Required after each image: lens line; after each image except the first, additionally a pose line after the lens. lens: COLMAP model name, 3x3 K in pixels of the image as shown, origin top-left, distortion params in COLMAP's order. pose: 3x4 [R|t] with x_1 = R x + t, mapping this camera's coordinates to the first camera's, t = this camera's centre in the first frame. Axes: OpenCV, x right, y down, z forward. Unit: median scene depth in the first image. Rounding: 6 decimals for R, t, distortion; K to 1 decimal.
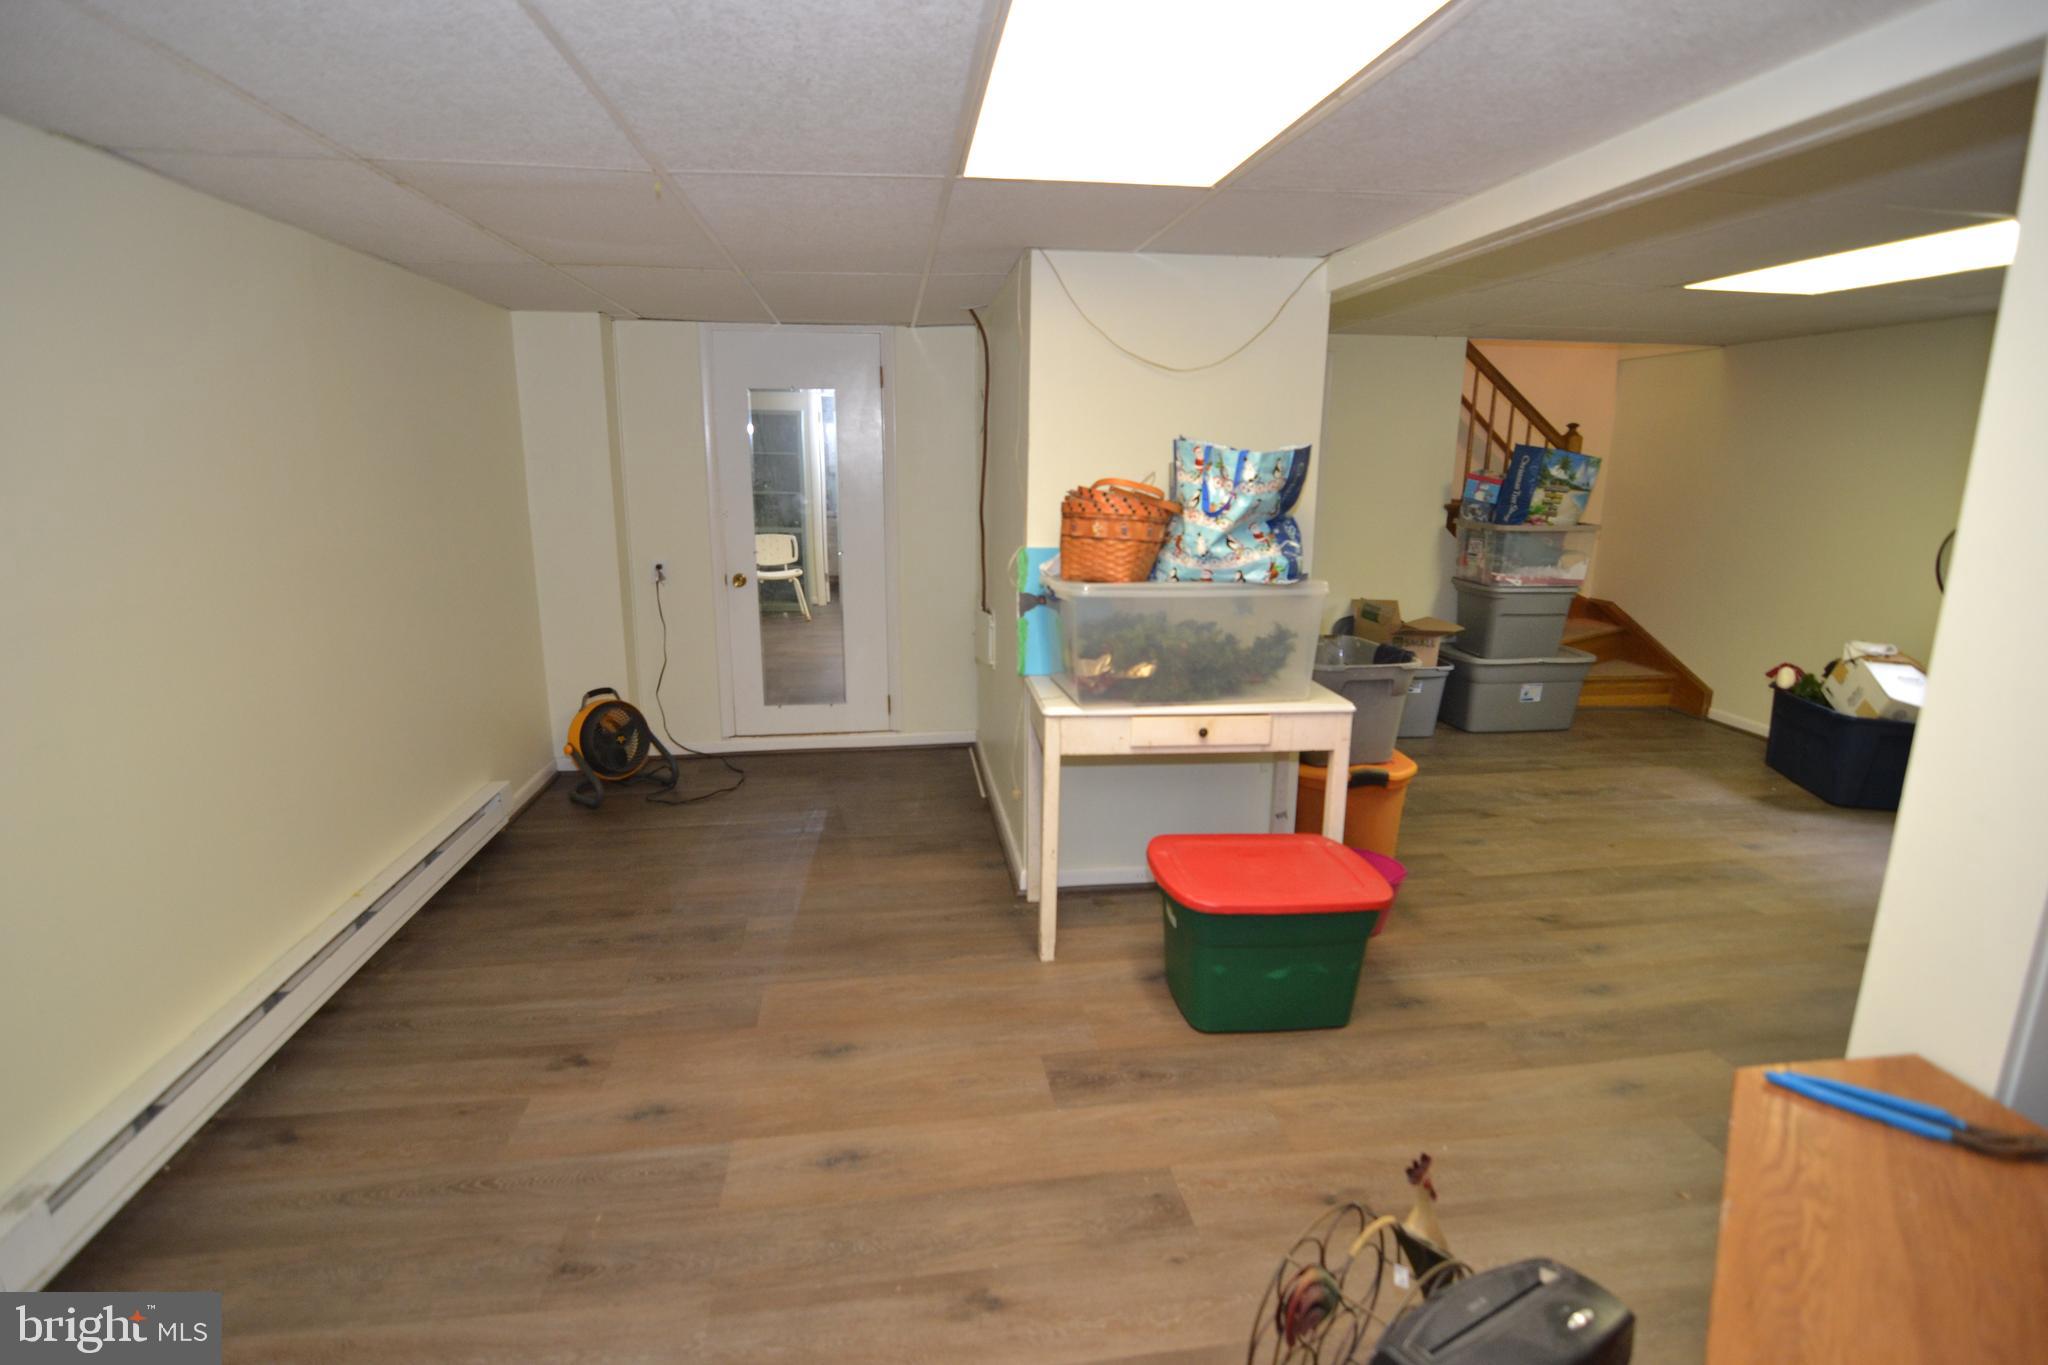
lens RADIAL K [[997.6, 0, 1017.4], [0, 997.6, 678.5], [0, 0, 1]] dist [-0.015993, -0.001747]
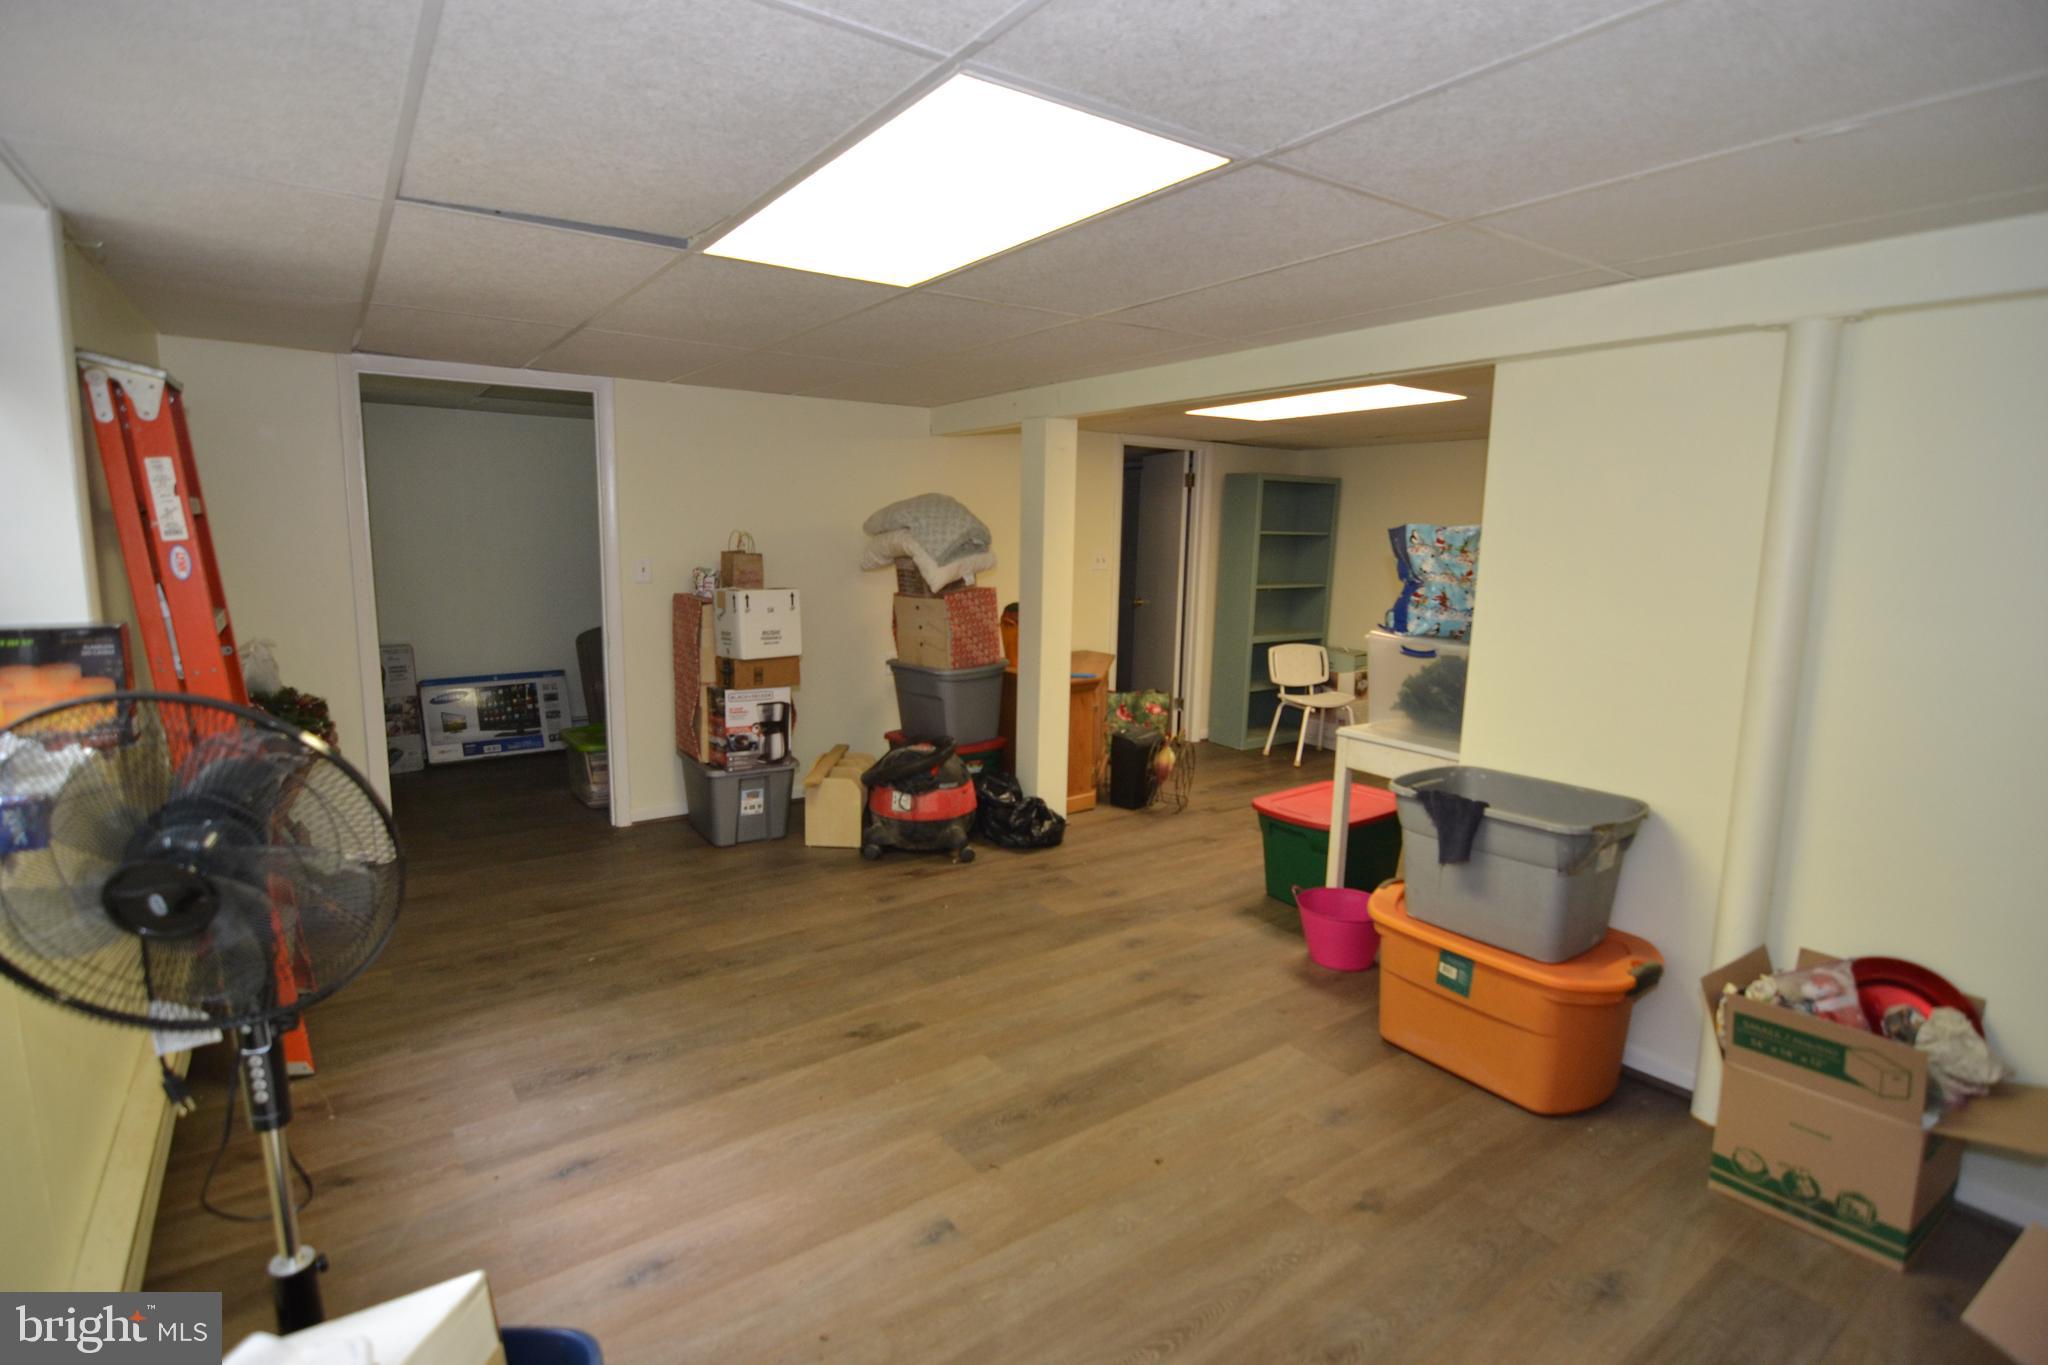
lens RADIAL K [[997.6, 0, 1017.4], [0, 997.6, 678.5], [0, 0, 1]] dist [-0.015993, -0.001747]
pose [[-0.885687, 0.046123, -0.461986, 1.368570], [-0.123601, 0.935721, 0.330378, -0.425687], [0.447528, 0.349713, -0.823055, 1.973840]]
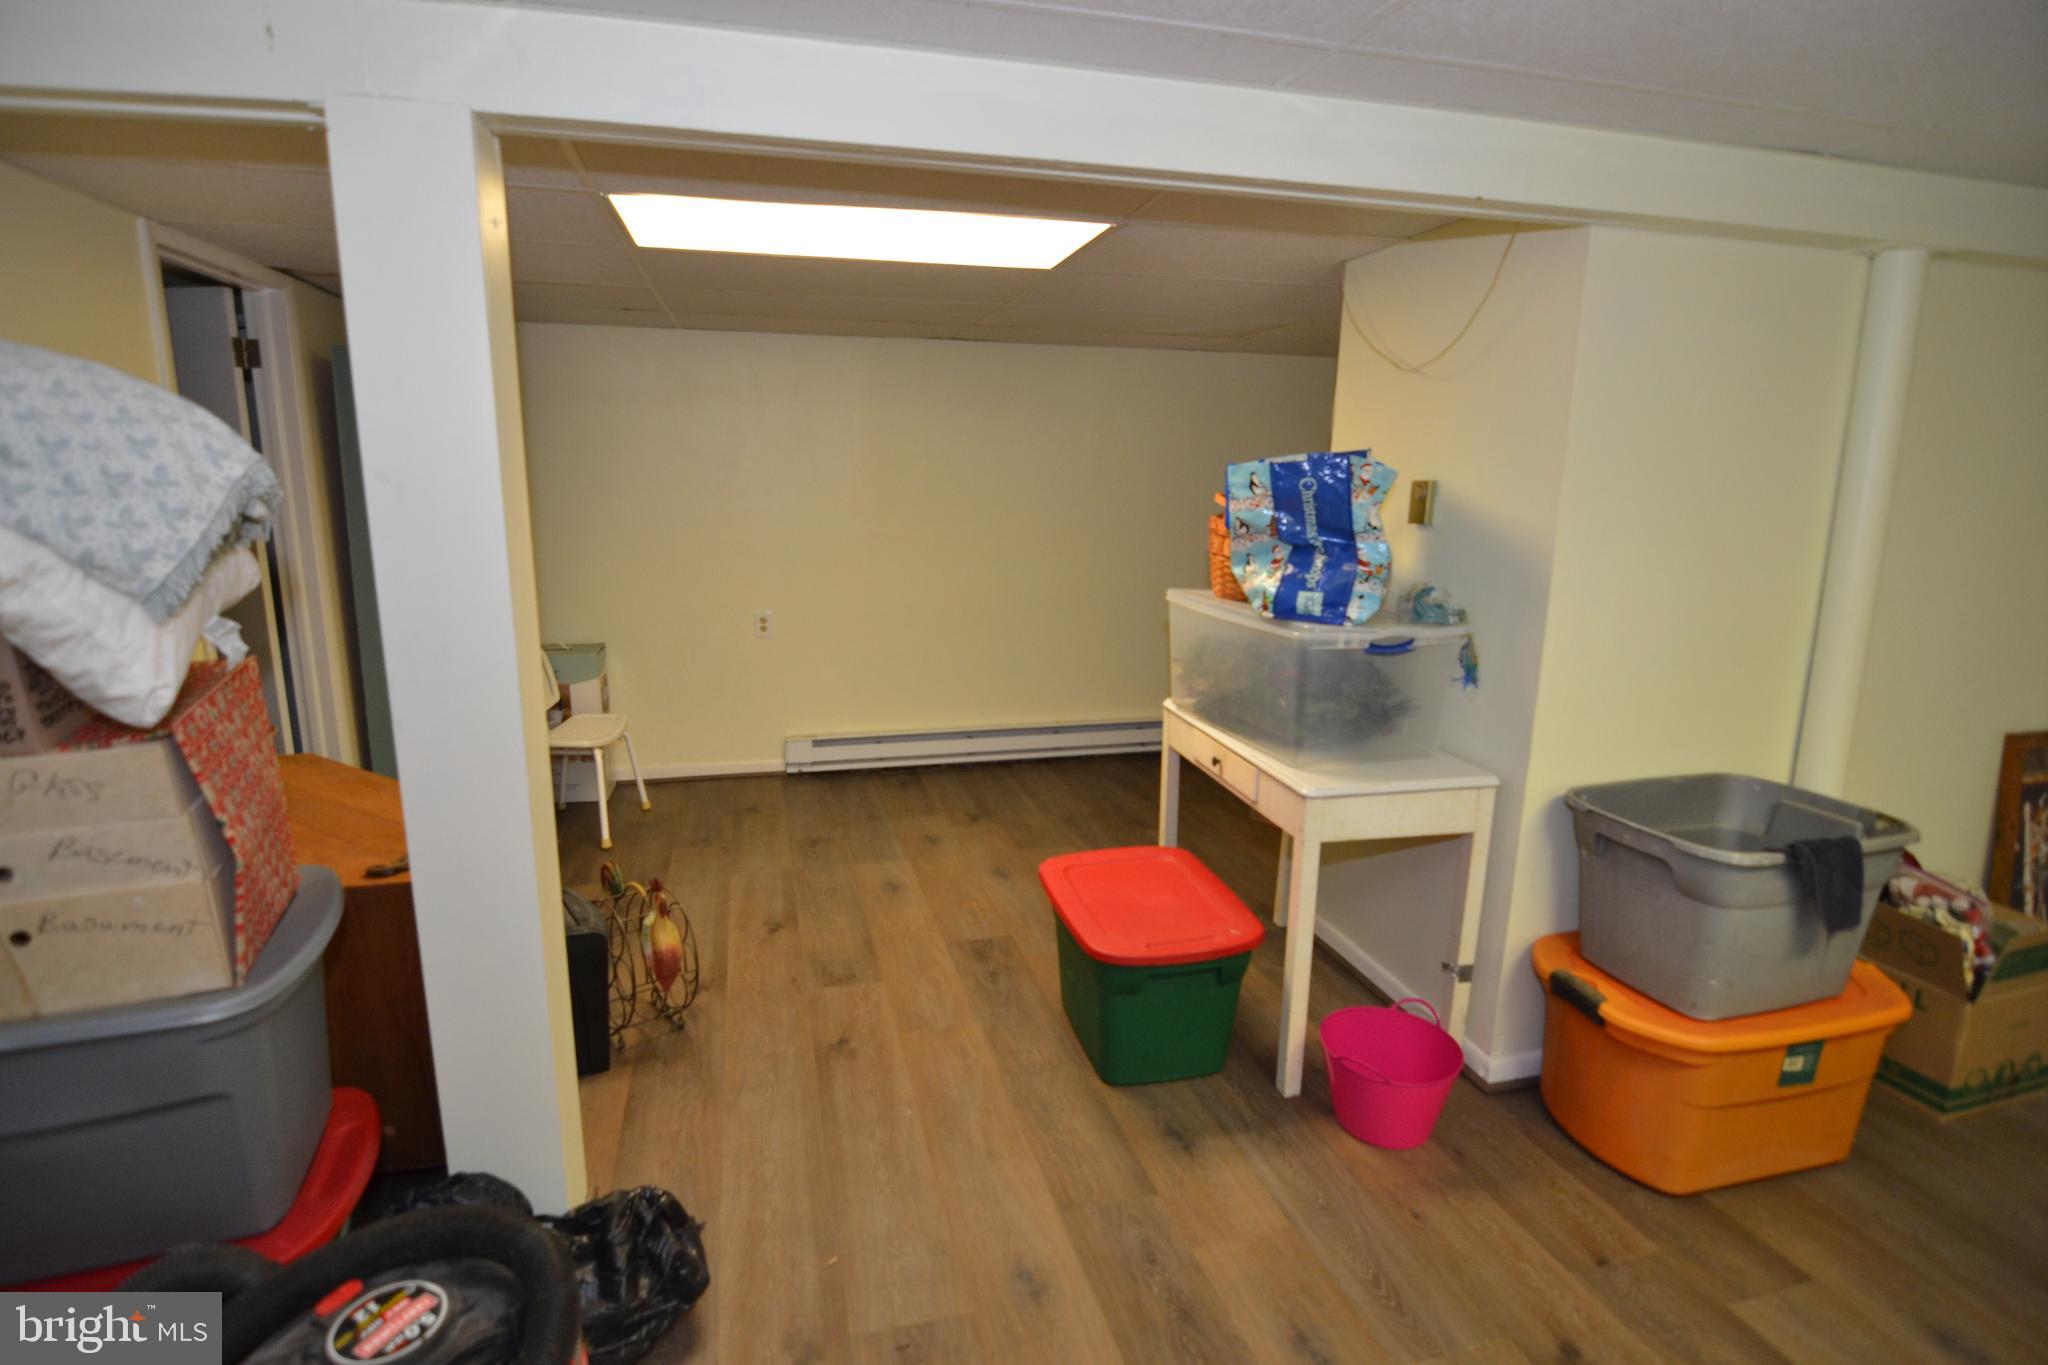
lens RADIAL K [[997.6, 0, 1017.4], [0, 997.6, 678.5], [0, 0, 1]] dist [-0.015993, -0.001747]
pose [[0.117551, 0.194312, -0.973871, 1.136236], [-0.225075, 0.960363, 0.164450, -0.143017], [0.967224, 0.199863, 0.156626, 0.694184]]
